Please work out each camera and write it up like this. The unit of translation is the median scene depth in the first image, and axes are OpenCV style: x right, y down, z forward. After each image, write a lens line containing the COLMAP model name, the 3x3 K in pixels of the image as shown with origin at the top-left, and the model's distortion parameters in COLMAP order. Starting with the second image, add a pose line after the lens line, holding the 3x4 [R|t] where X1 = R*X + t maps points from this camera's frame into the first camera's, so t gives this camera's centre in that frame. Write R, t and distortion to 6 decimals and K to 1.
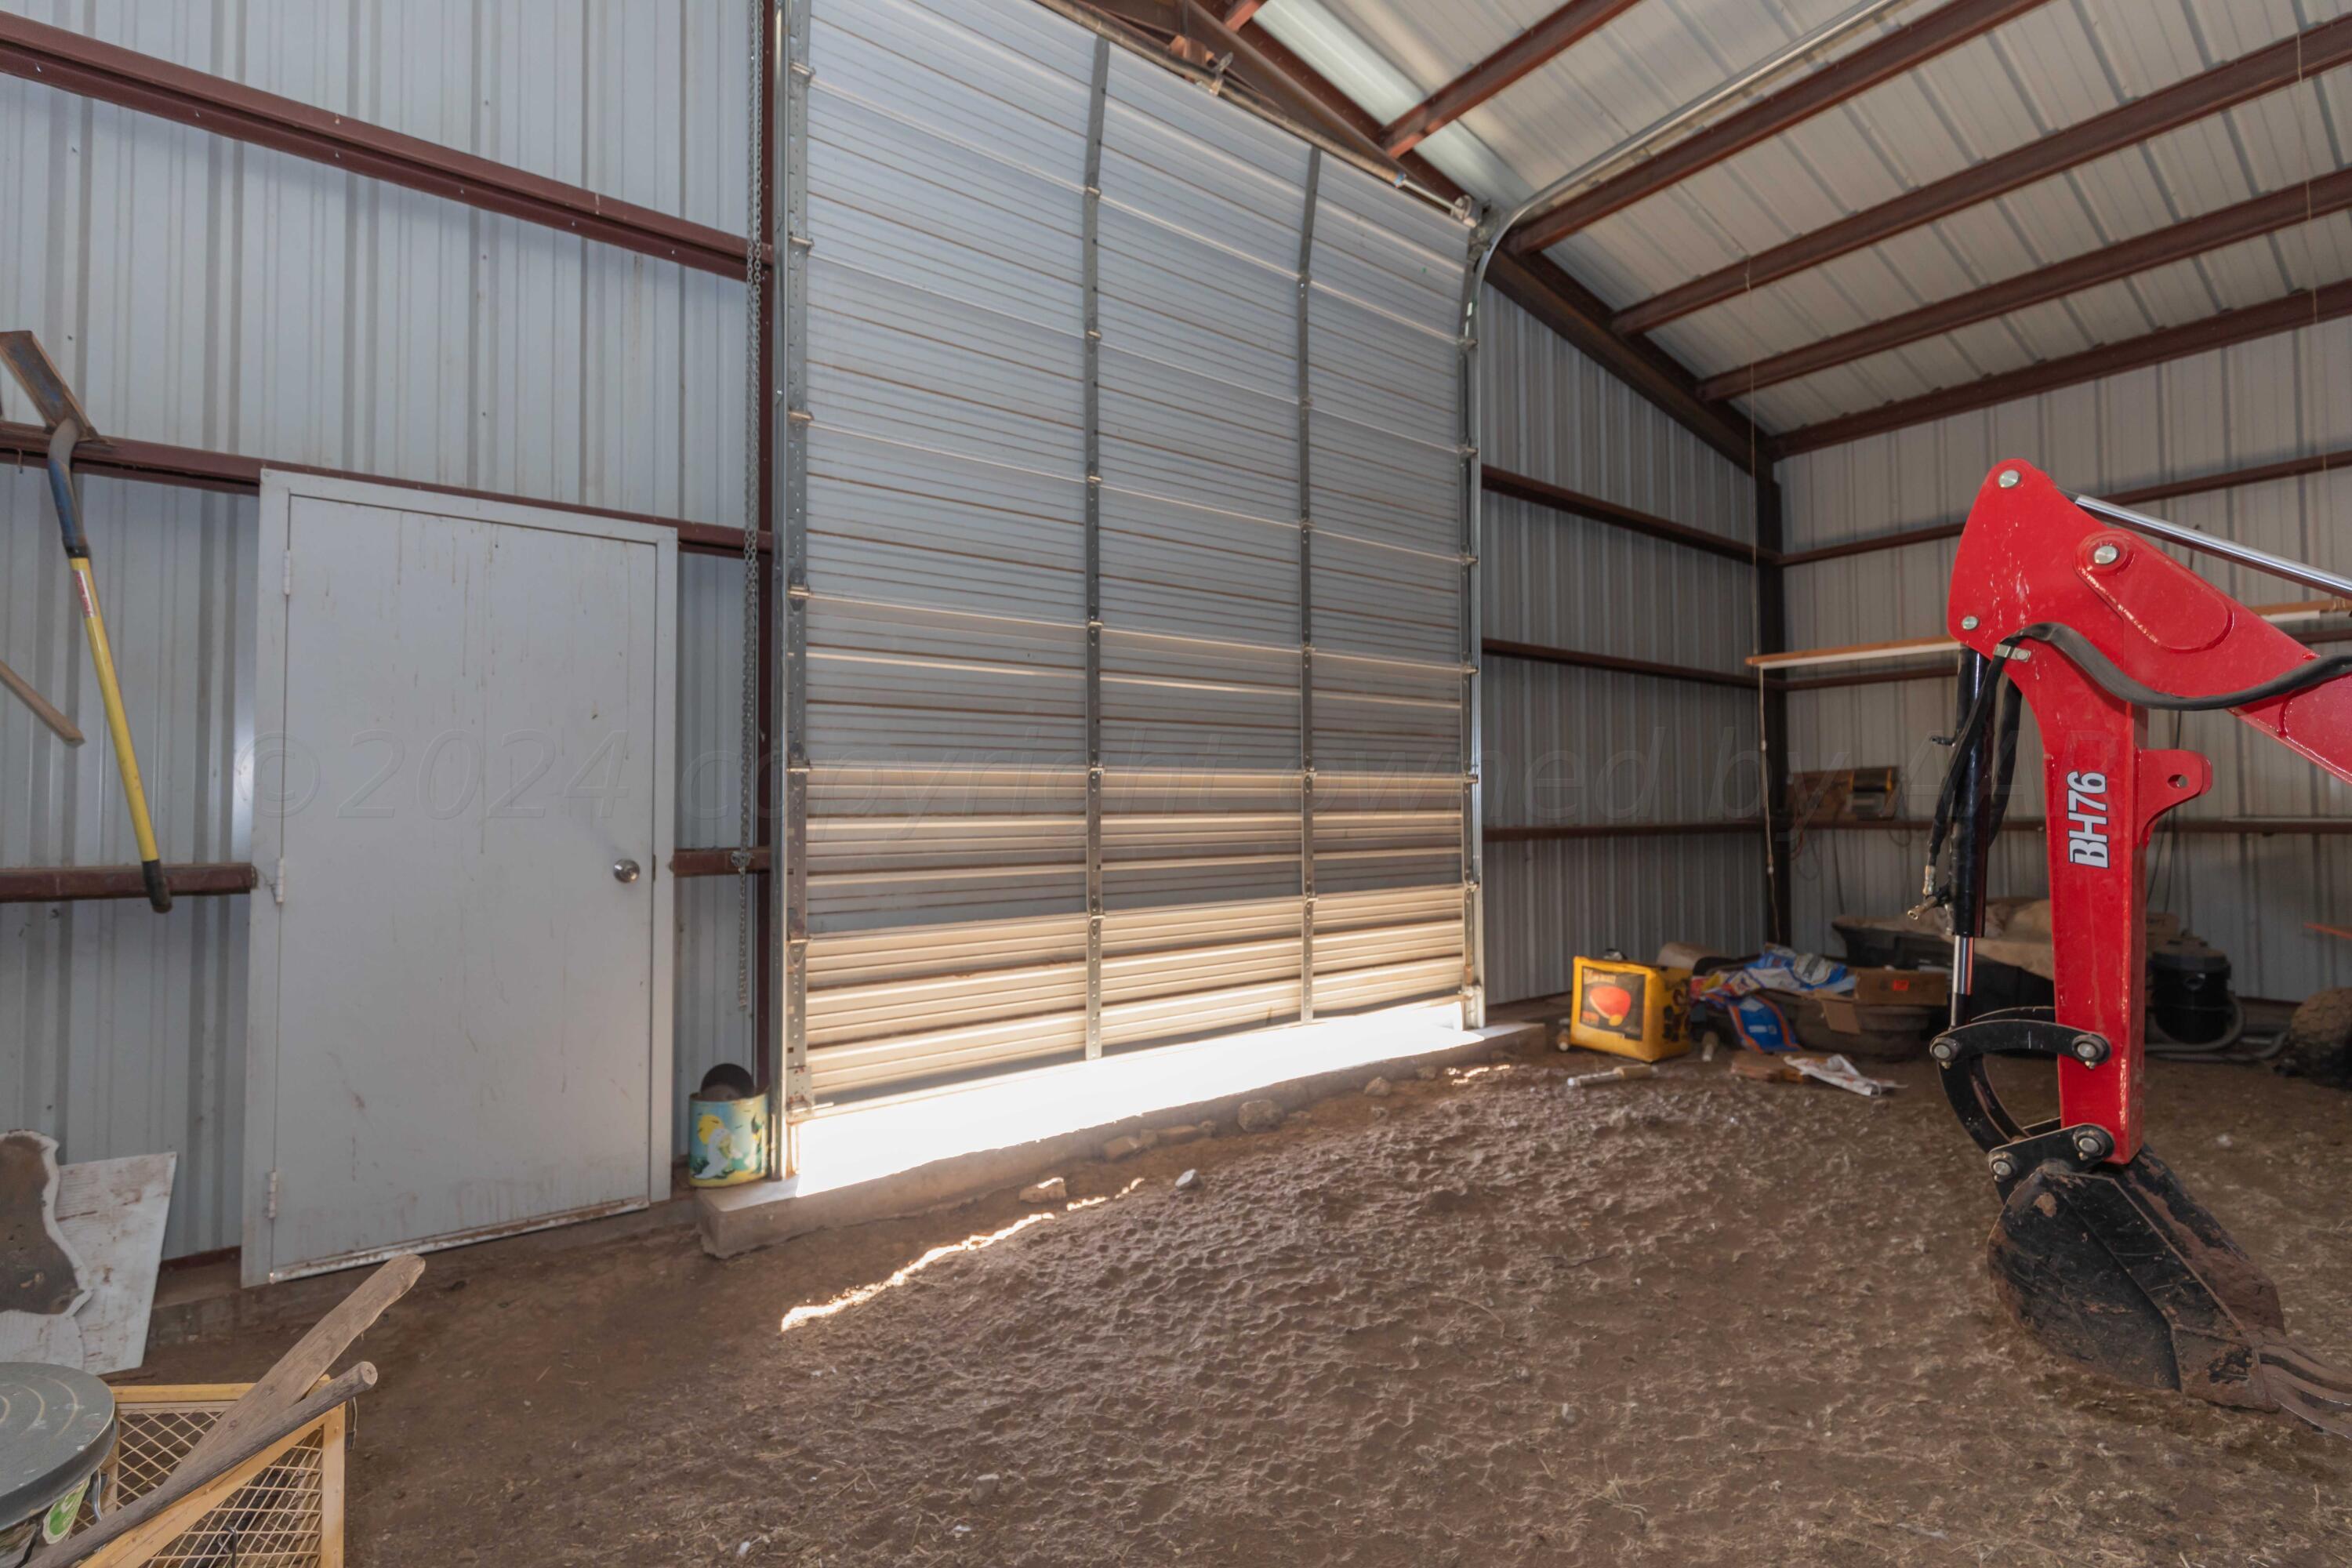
lens RADIAL K [[1072.7, 0, 1190.3], [0, 1072.7, 789.6], [0, 0, 1]] dist [0.001321, -0.000082]
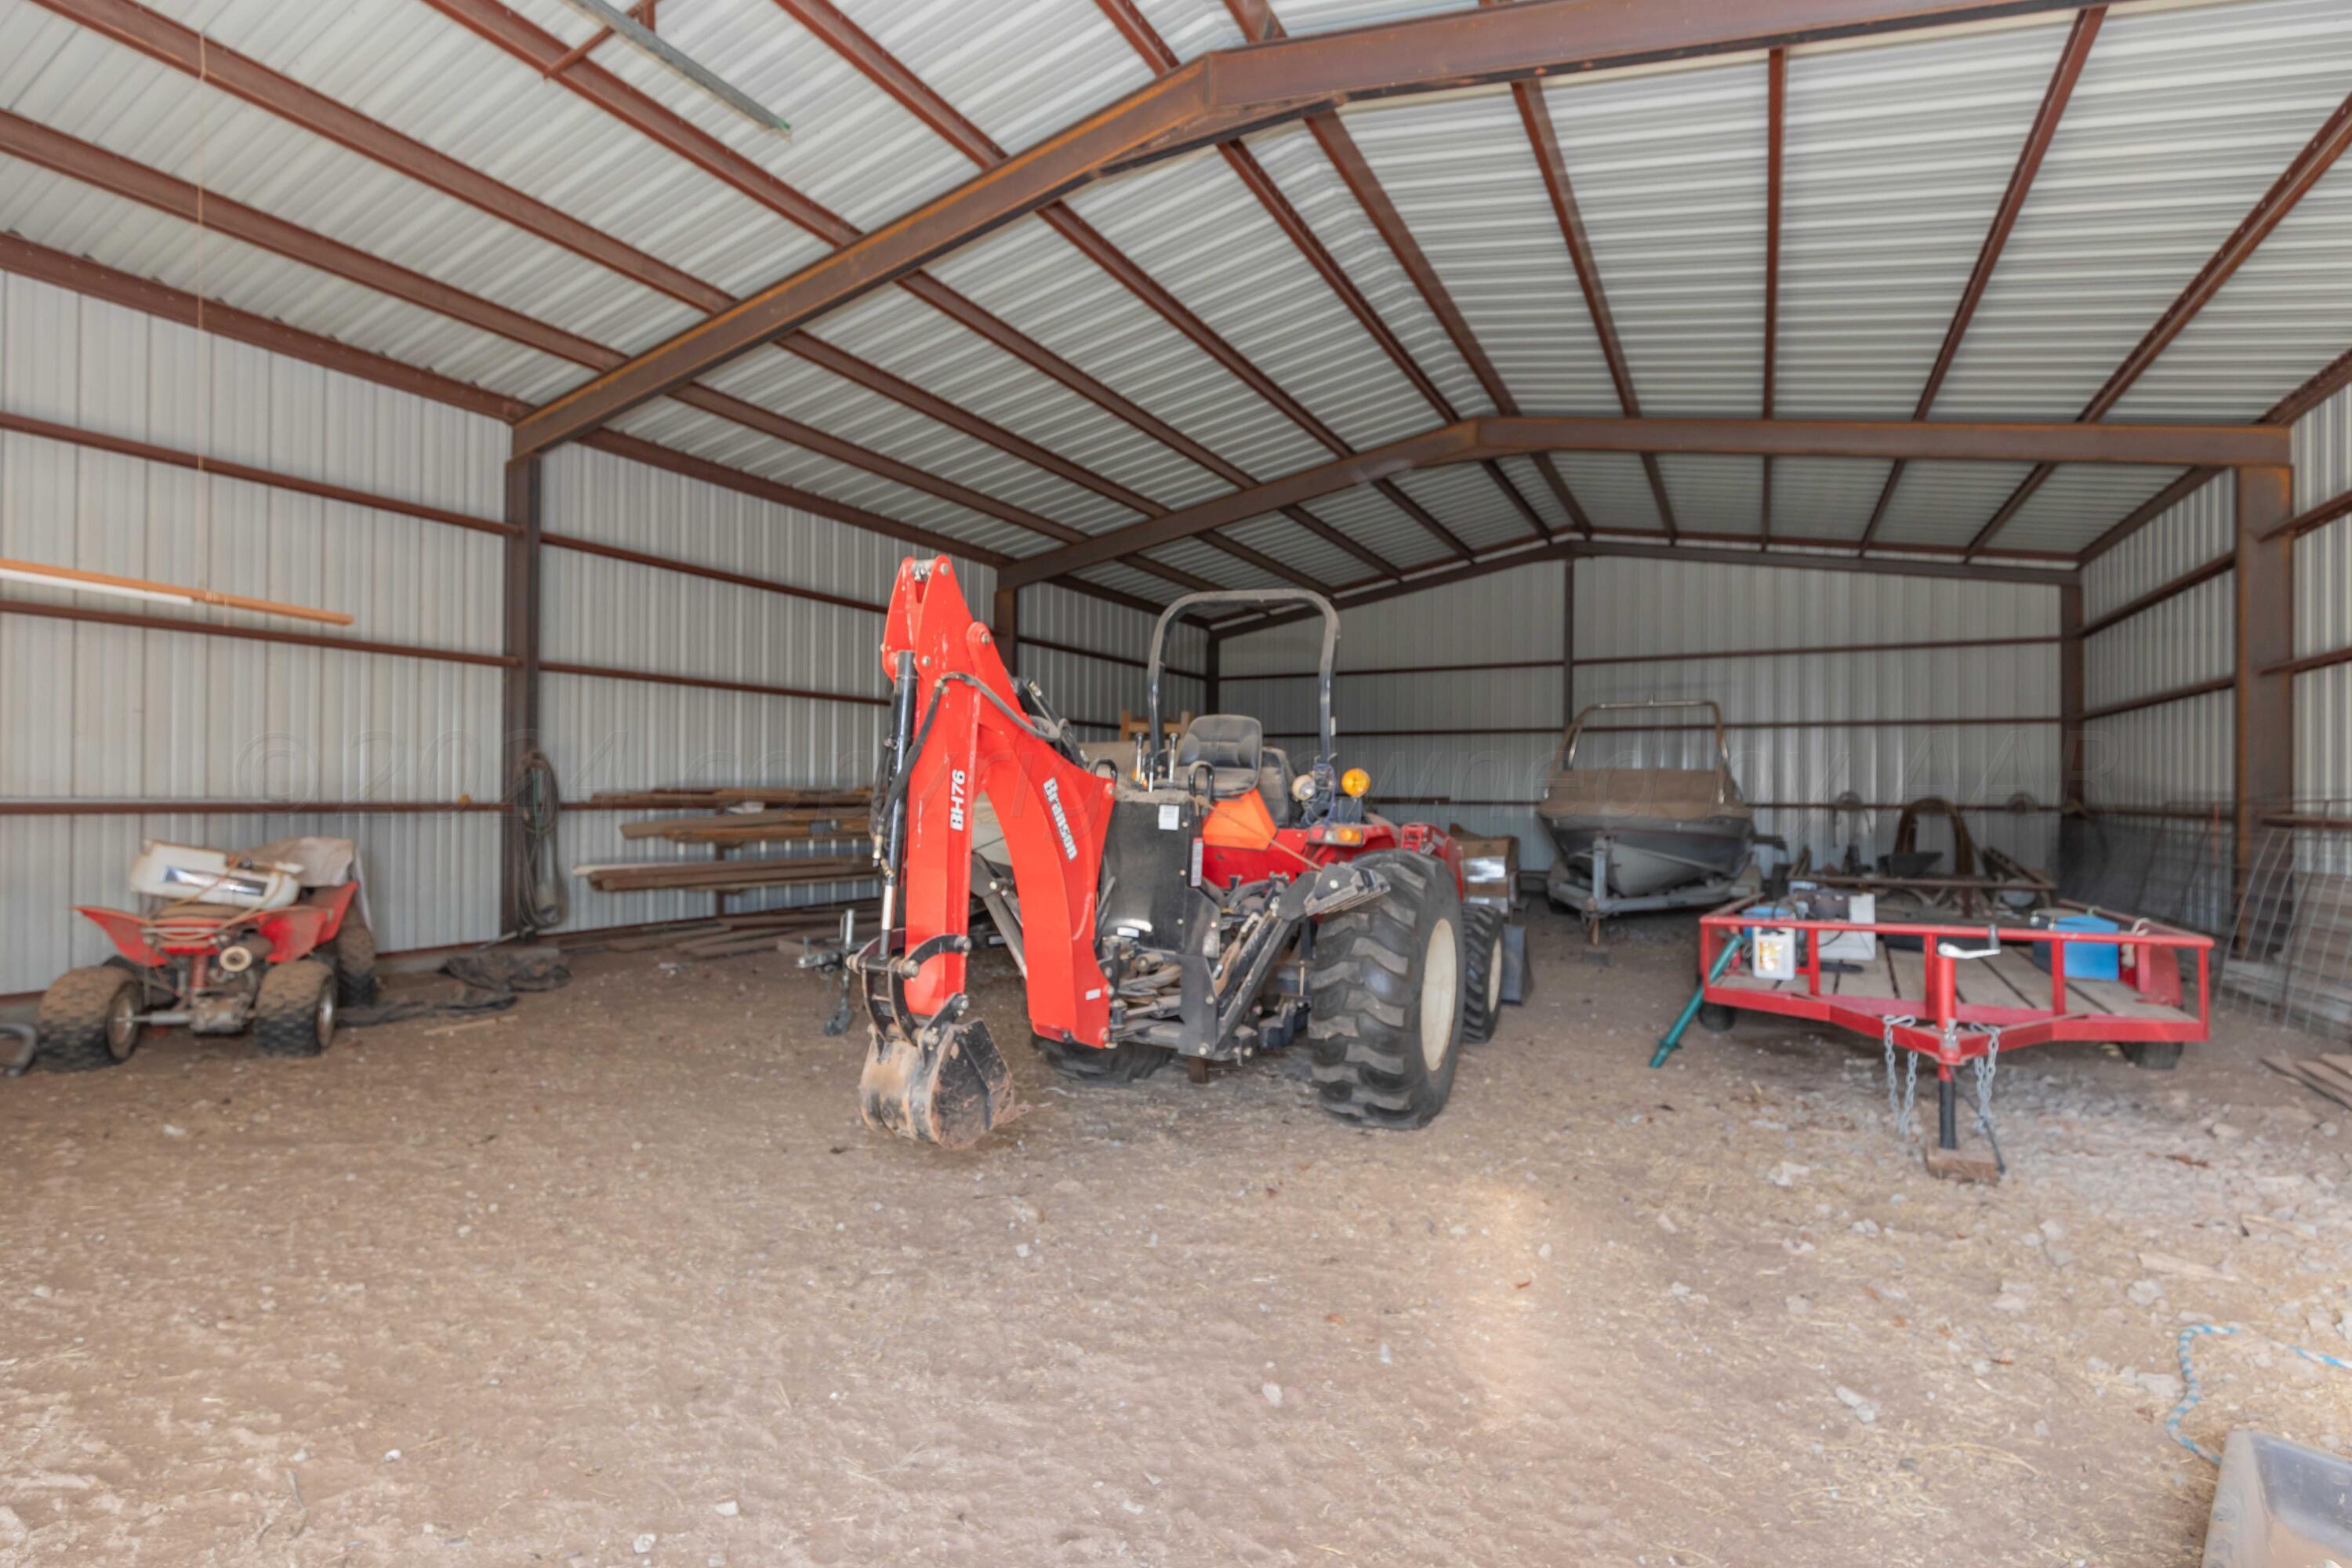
lens RADIAL K [[1072.7, 0, 1191.0], [0, 1072.7, 780.4], [0, 0, 1]] dist [0.001321, -0.000082]
pose [[-0.423241, 0.010669, 0.905954, -0.440443], [-0.021626, 0.999527, -0.021874, 0.015294], [-0.905759, -0.028850, -0.422810, 0.807819]]
